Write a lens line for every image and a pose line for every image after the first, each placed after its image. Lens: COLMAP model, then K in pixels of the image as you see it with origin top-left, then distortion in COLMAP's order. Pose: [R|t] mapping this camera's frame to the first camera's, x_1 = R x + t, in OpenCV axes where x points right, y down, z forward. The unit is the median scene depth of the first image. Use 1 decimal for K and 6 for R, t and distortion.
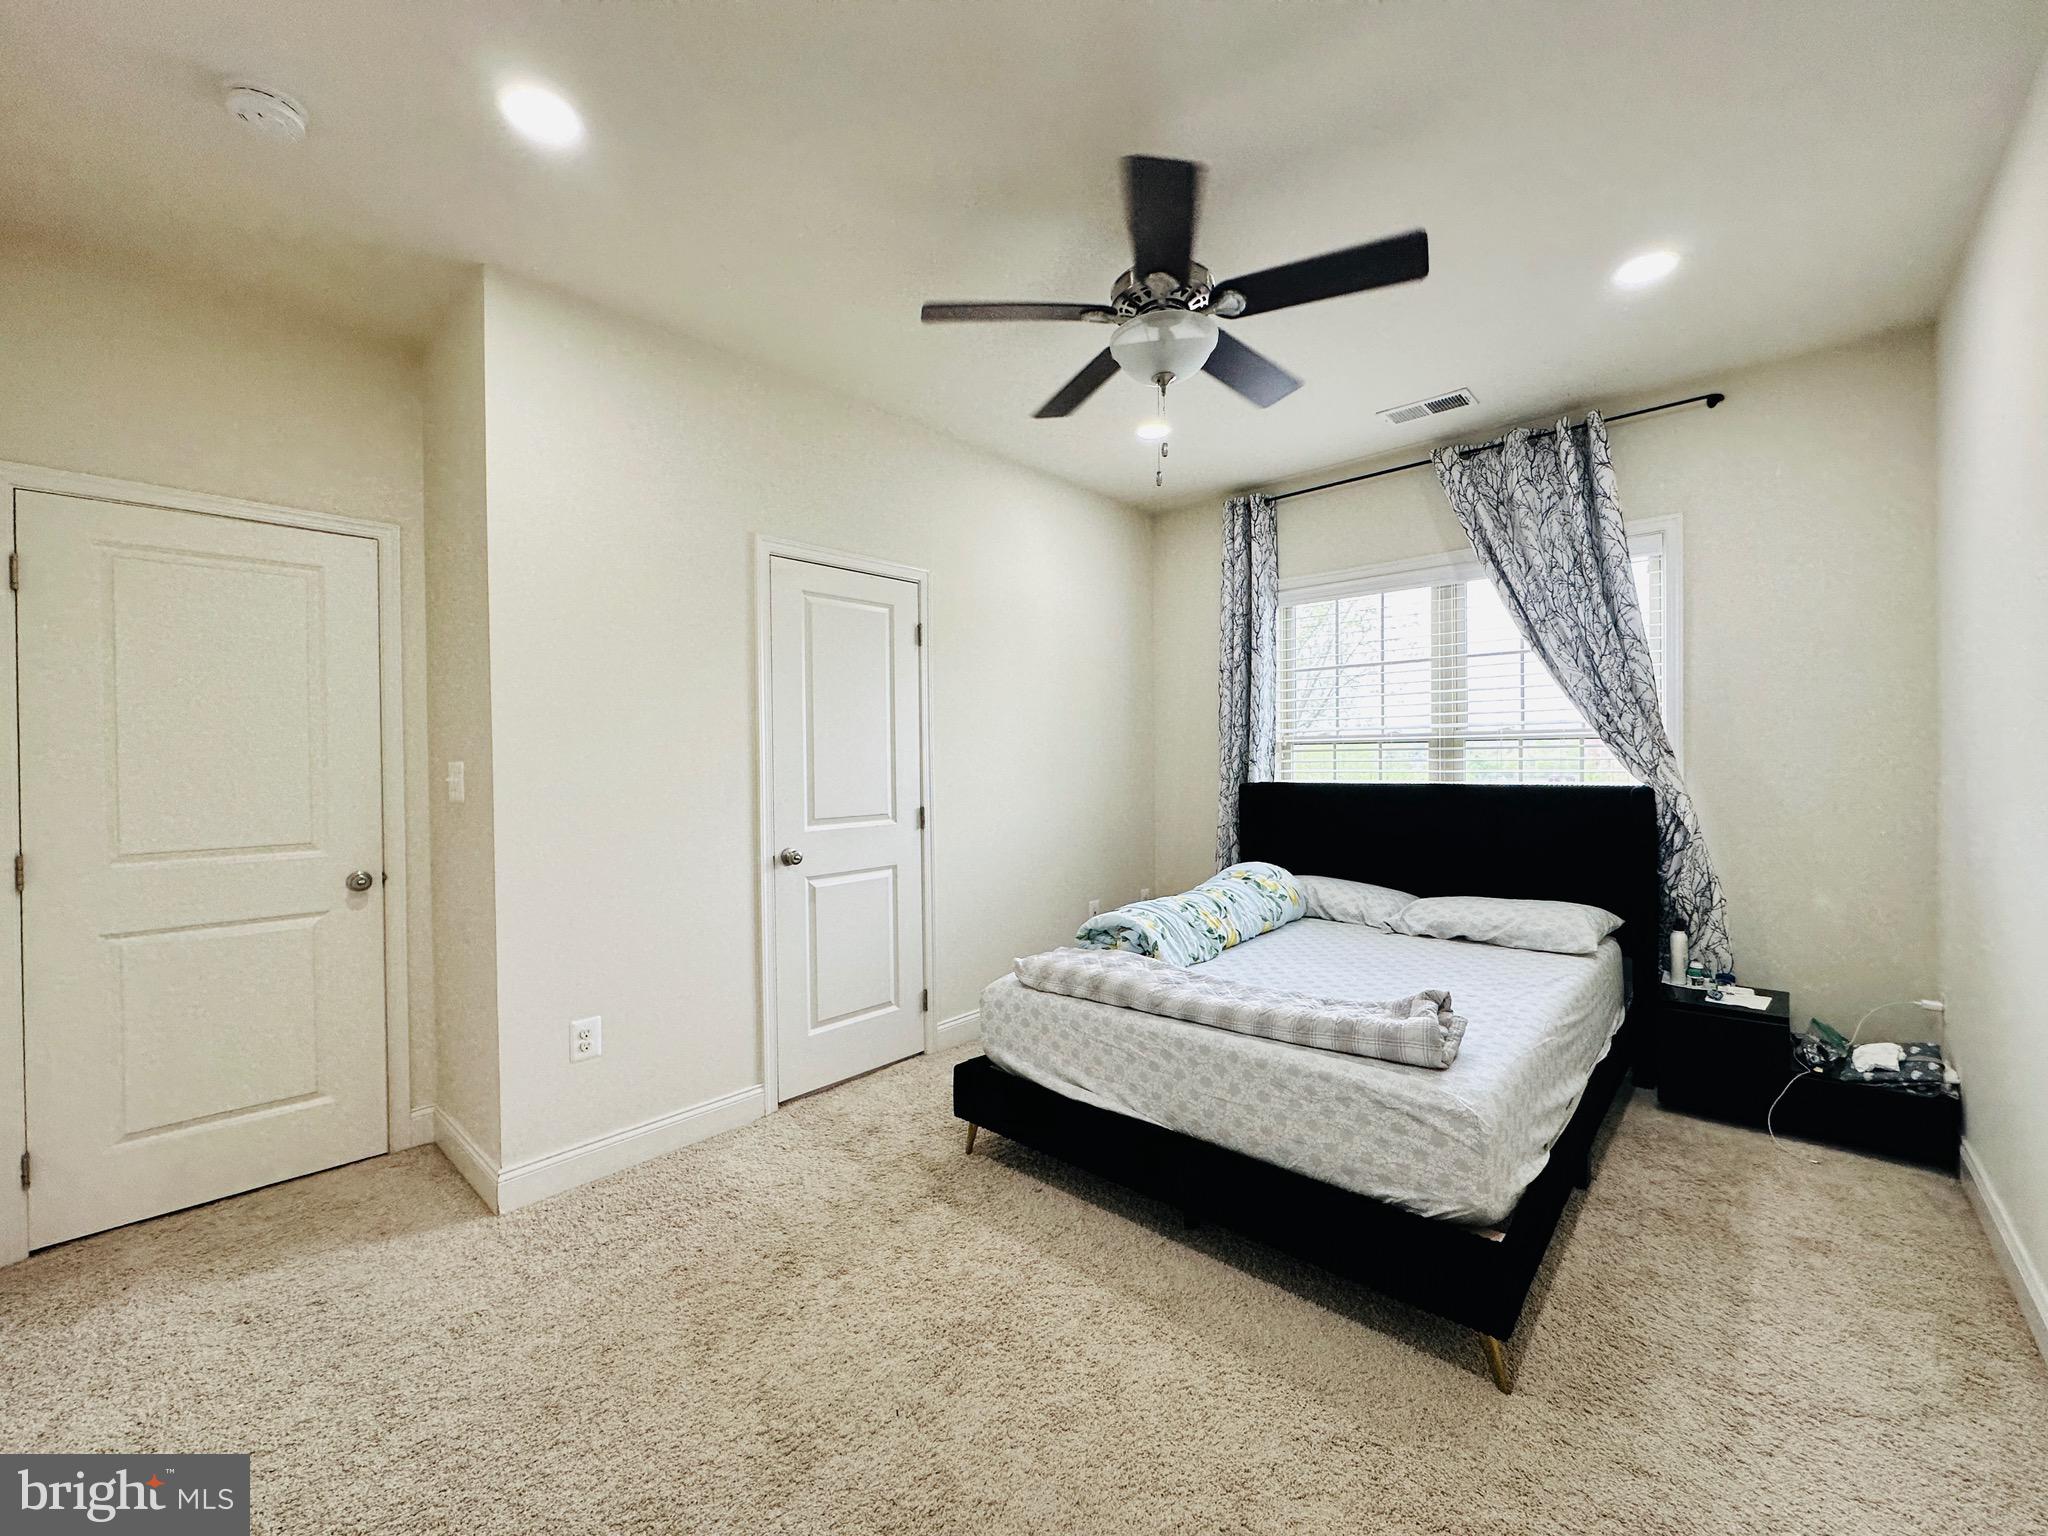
lens RADIAL K [[818.6, 0, 1024.0], [0, 818.6, 768.0], [0, 0, 1]] dist [-0.001464, 0.000145]
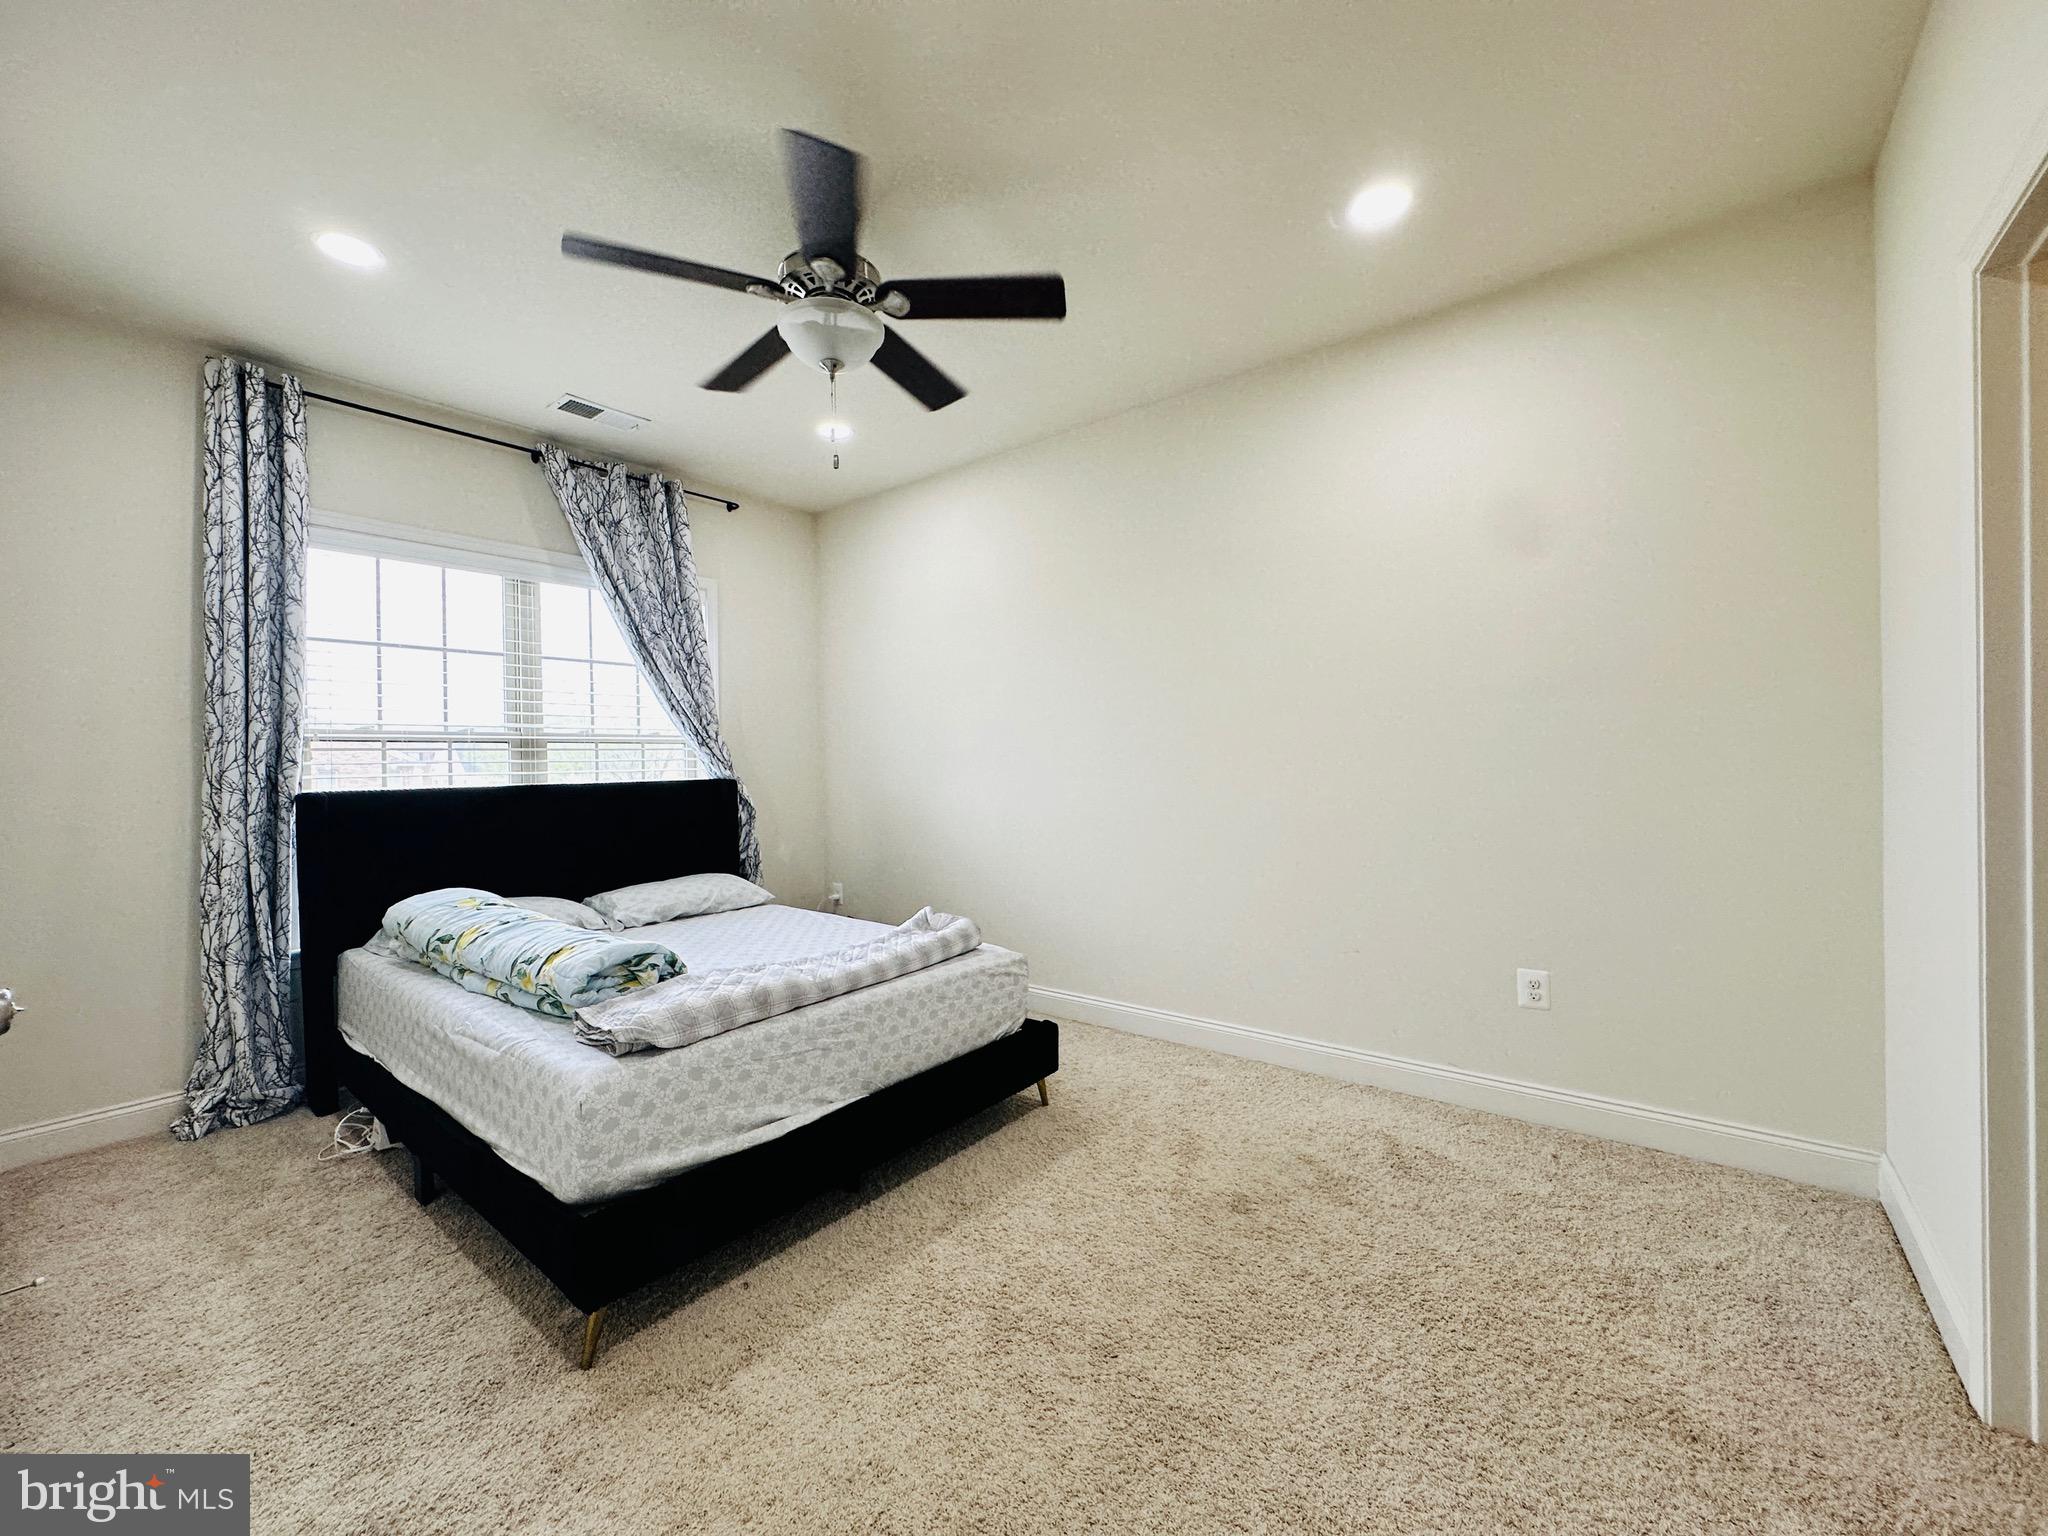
lens RADIAL K [[818.6, 0, 1024.0], [0, 818.6, 768.0], [0, 0, 1]] dist [-0.001464, 0.000145]
pose [[-0.061823, 0.006813, 0.998064, -0.591097], [0.032131, 0.999472, -0.004832, 0.026195], [-0.997570, 0.031770, -0.062009, 0.580408]]
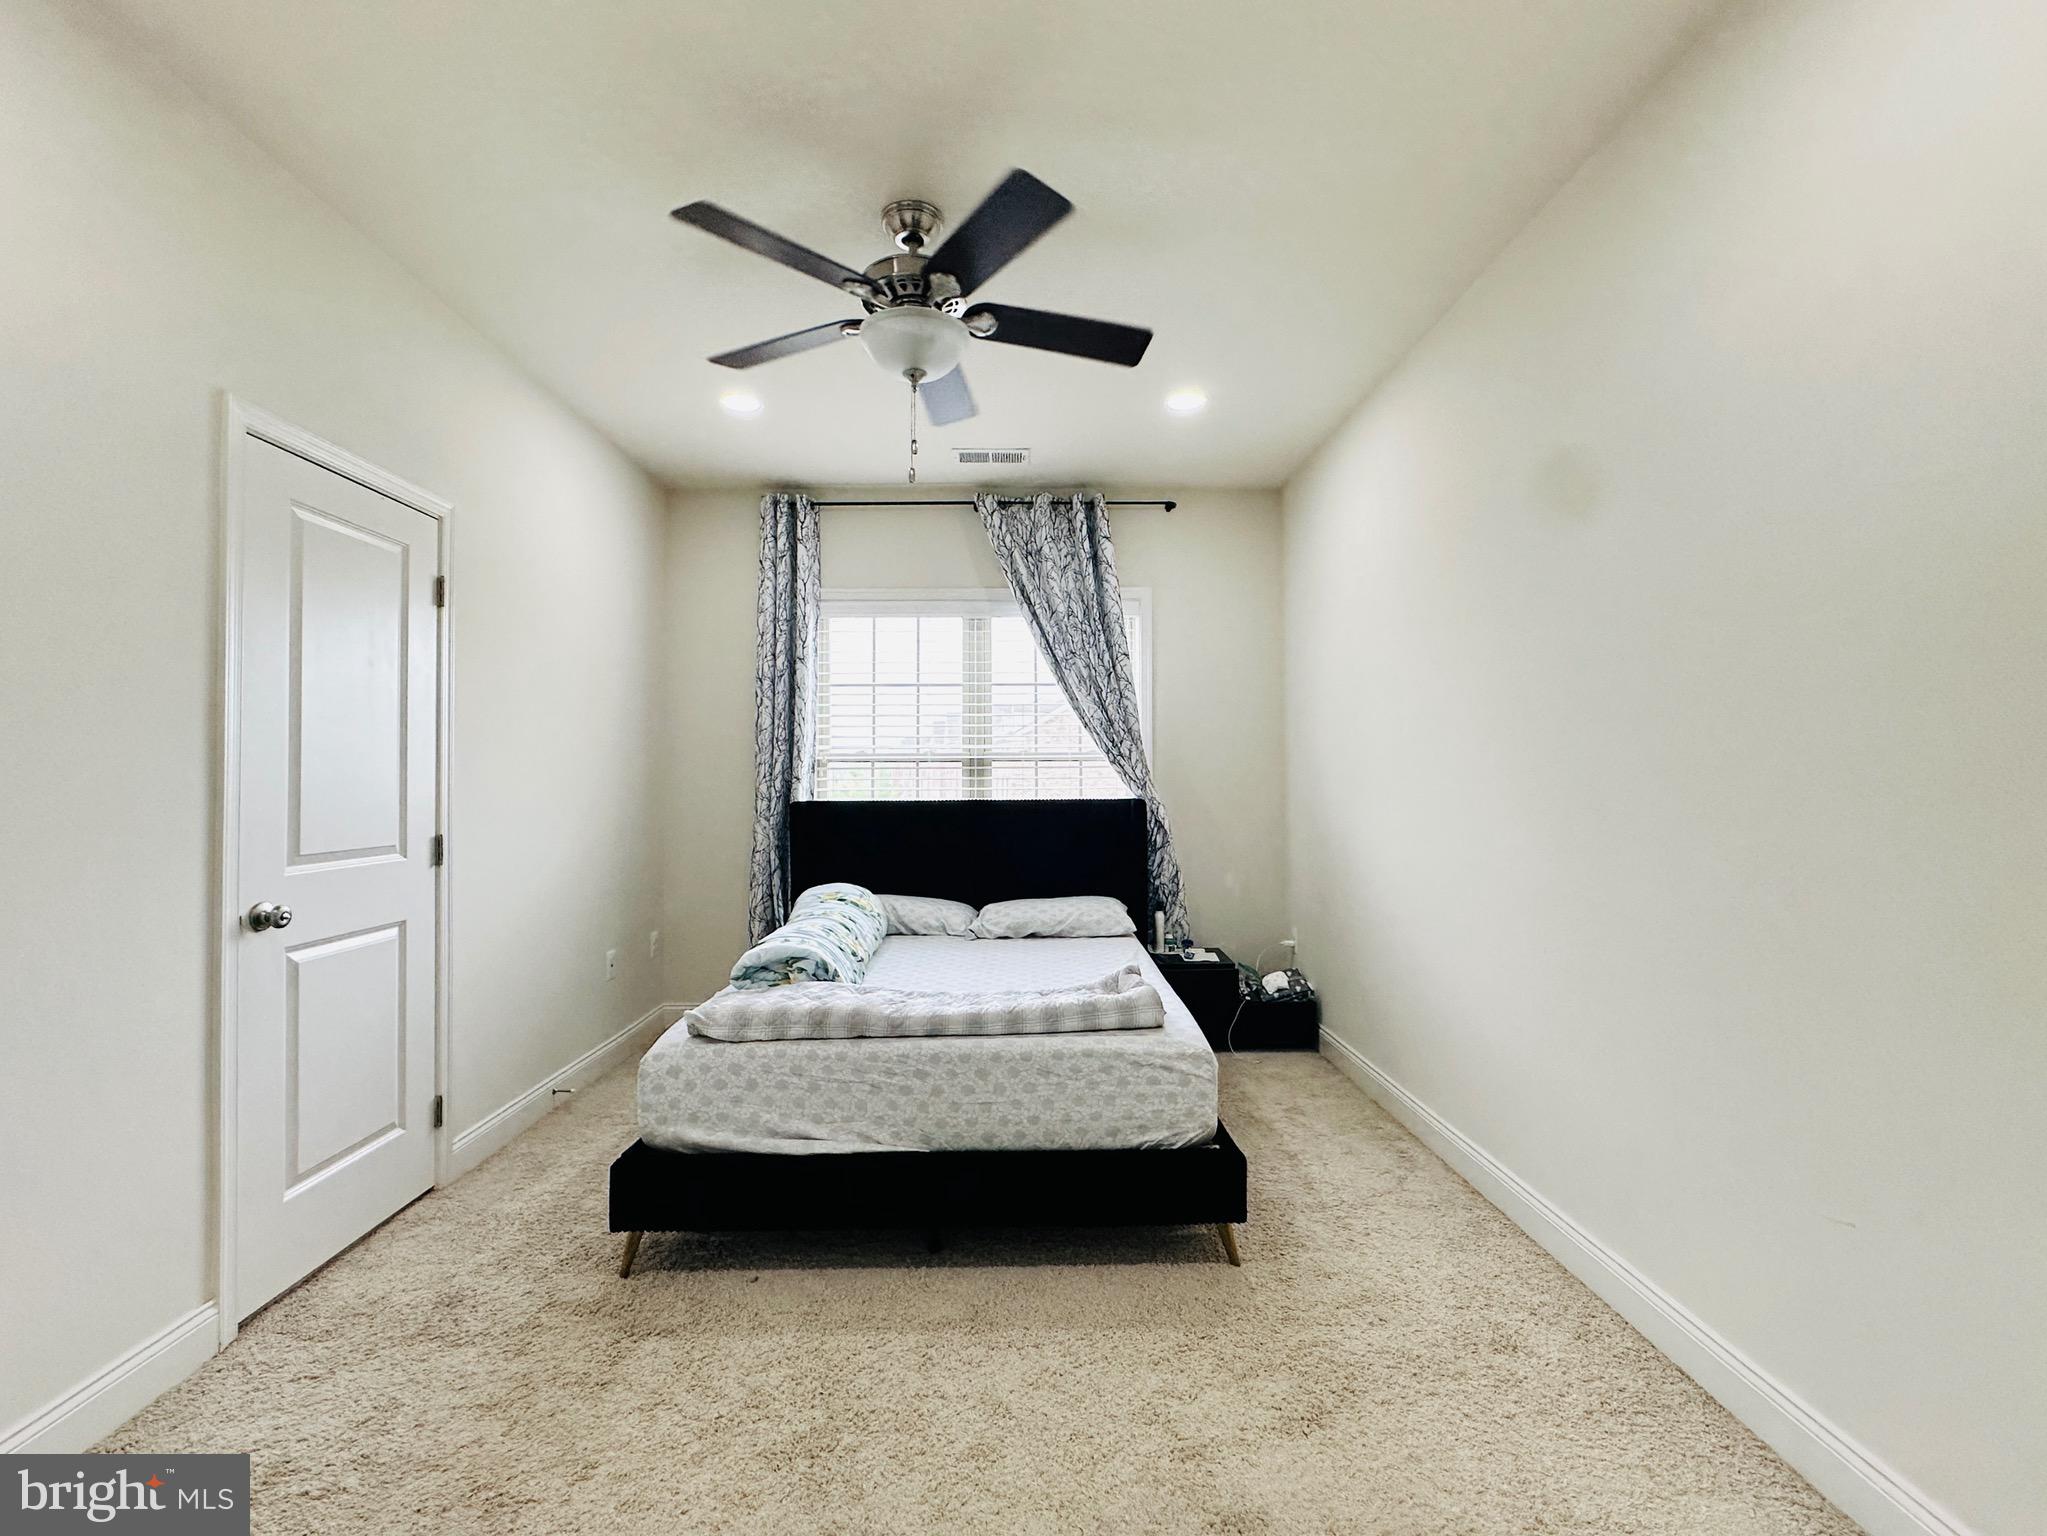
lens RADIAL K [[914.8, 0, 1023.5], [0, 914.8, 768.0], [0, 0, 1]] dist [-0.002337, -0.000109]
pose [[0.730739, 0.018358, 0.682410, -0.324102], [0.004569, 0.999484, -0.031779, 0.018738], [-0.682642, 0.026340, 0.730279, 0.088258]]
